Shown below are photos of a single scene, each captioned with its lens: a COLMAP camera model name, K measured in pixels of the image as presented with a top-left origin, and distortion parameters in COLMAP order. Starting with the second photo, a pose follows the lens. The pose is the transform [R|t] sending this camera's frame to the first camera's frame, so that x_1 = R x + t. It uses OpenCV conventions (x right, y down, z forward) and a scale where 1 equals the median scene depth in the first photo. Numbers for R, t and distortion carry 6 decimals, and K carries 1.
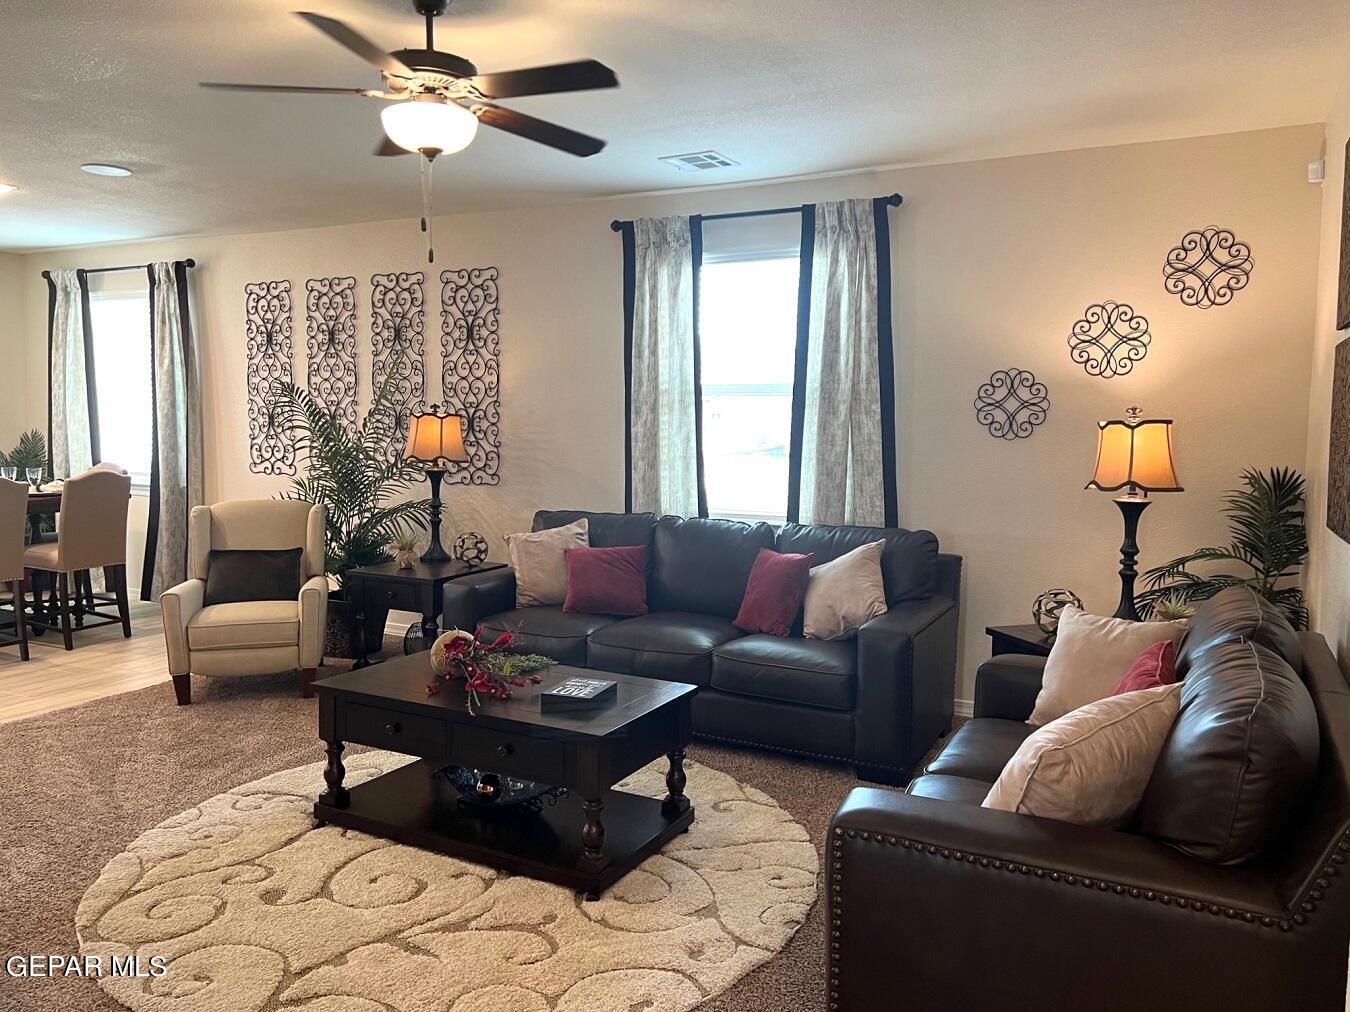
lens RADIAL K [[1014.4, 0, 677.4], [0, 1014.4, 495.7], [0, 0, 1]] dist [0.047333, -0.055034]
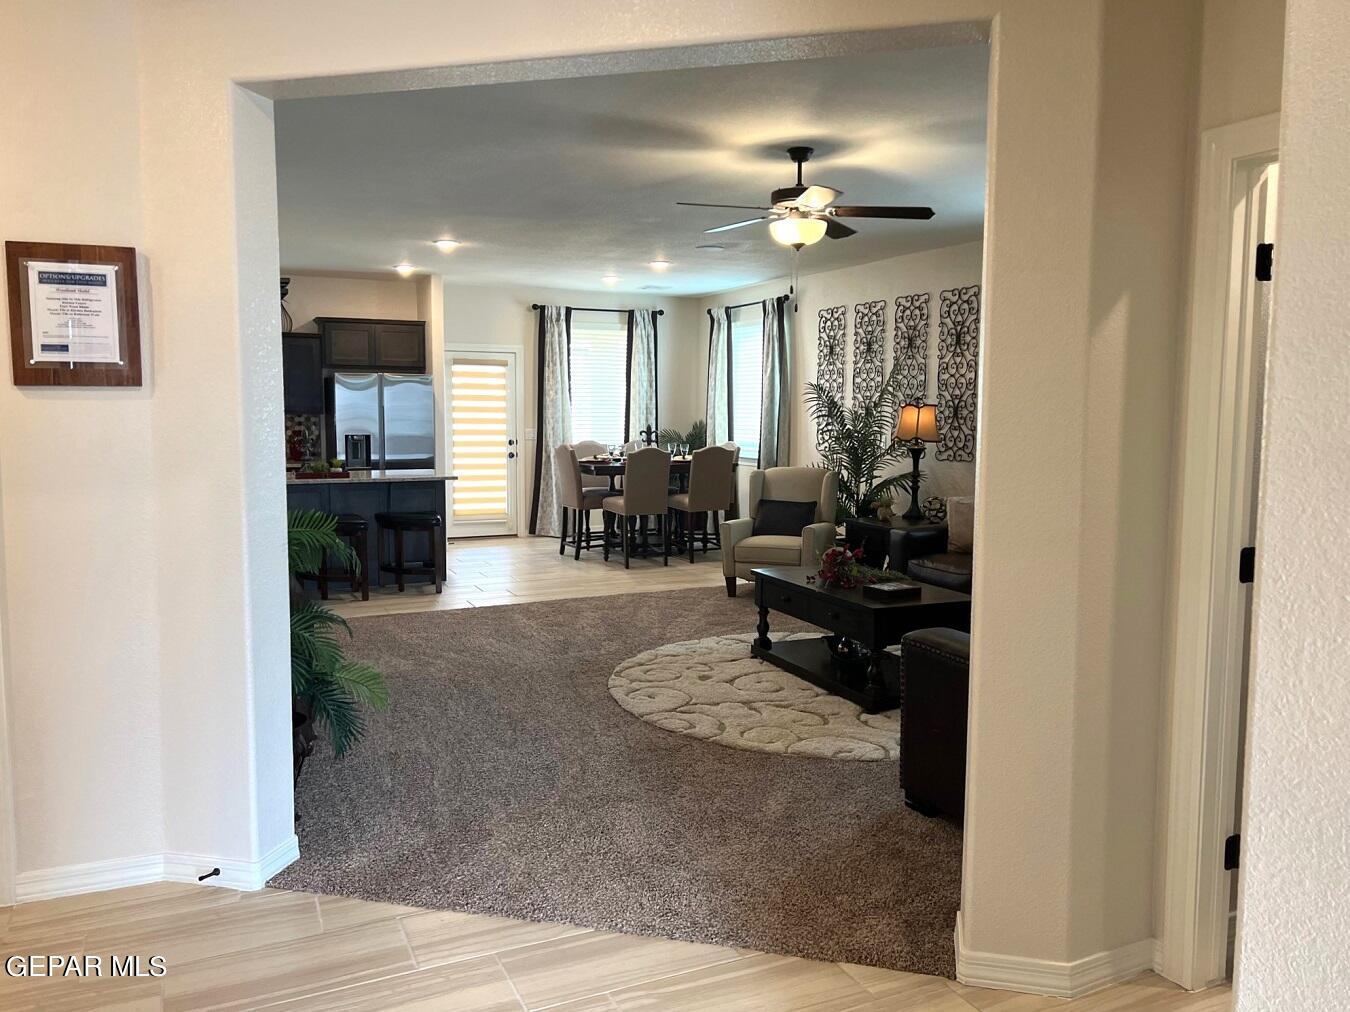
lens RADIAL K [[1019.5, 0, 668.1], [0, 1019.5, 508.3], [0, 0, 1]] dist [0.052103, -0.040156]
pose [[0.782502, 0.052556, -0.620425, 0.298266], [-0.042379, 0.998616, 0.031142, 0.022139], [0.621204, 0.001924, 0.783647, -0.198134]]
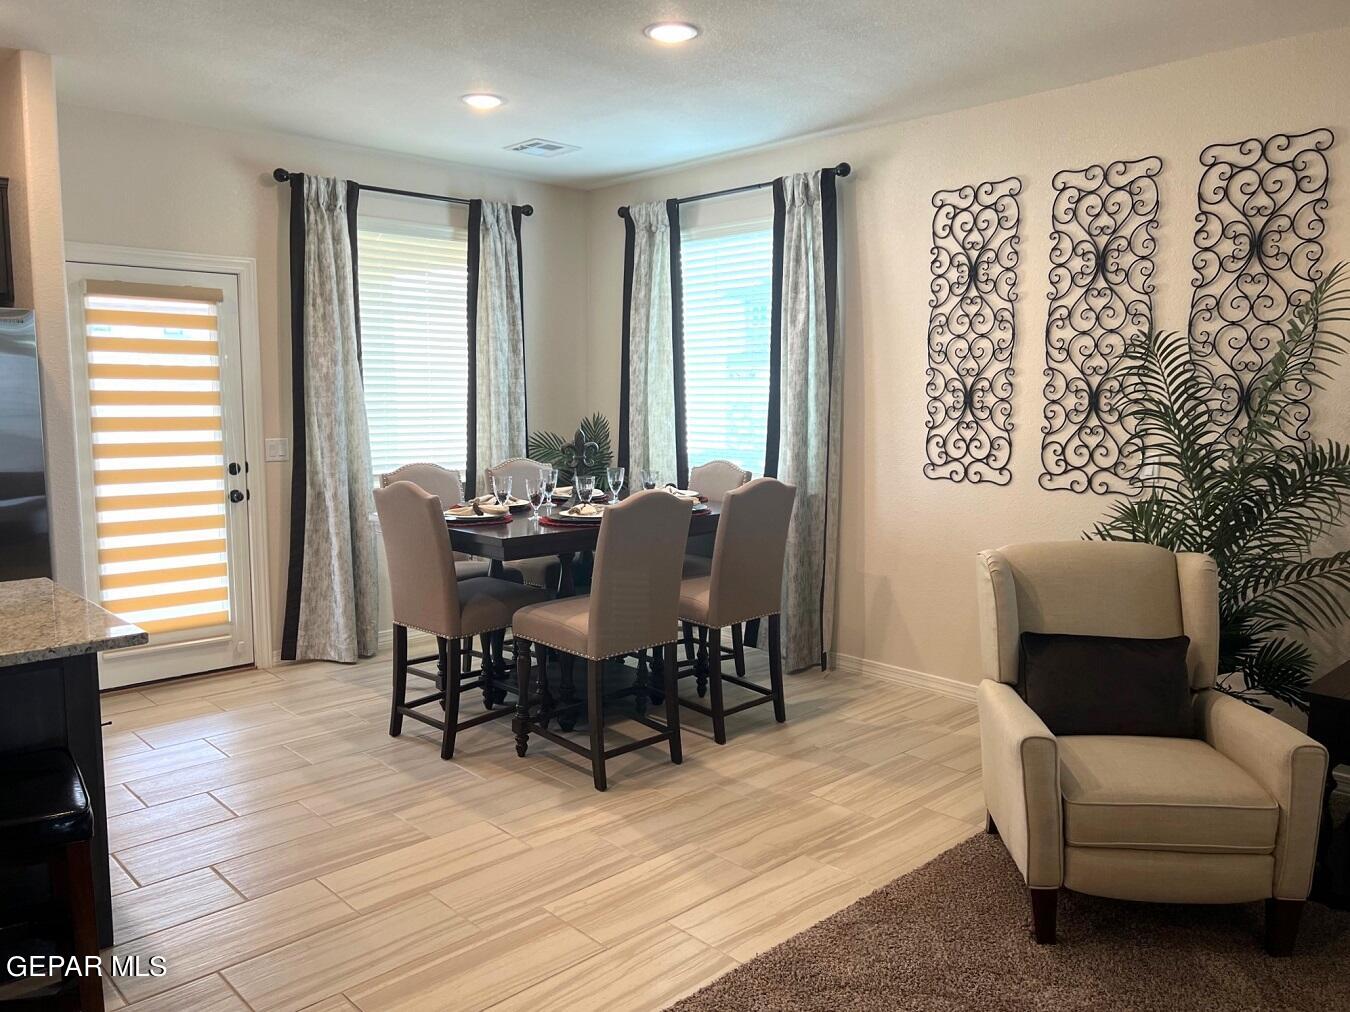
lens RADIAL K [[1010.6, 0, 655.7], [0, 1010.6, 505.4], [0, 0, 1]] dist [0.053362, -0.068358]
pose [[0.939018, 0.027500, -0.342768, -0.393810], [-0.015326, 0.999154, 0.038175, -0.030483], [0.343527, -0.030594, 0.938644, 0.346730]]
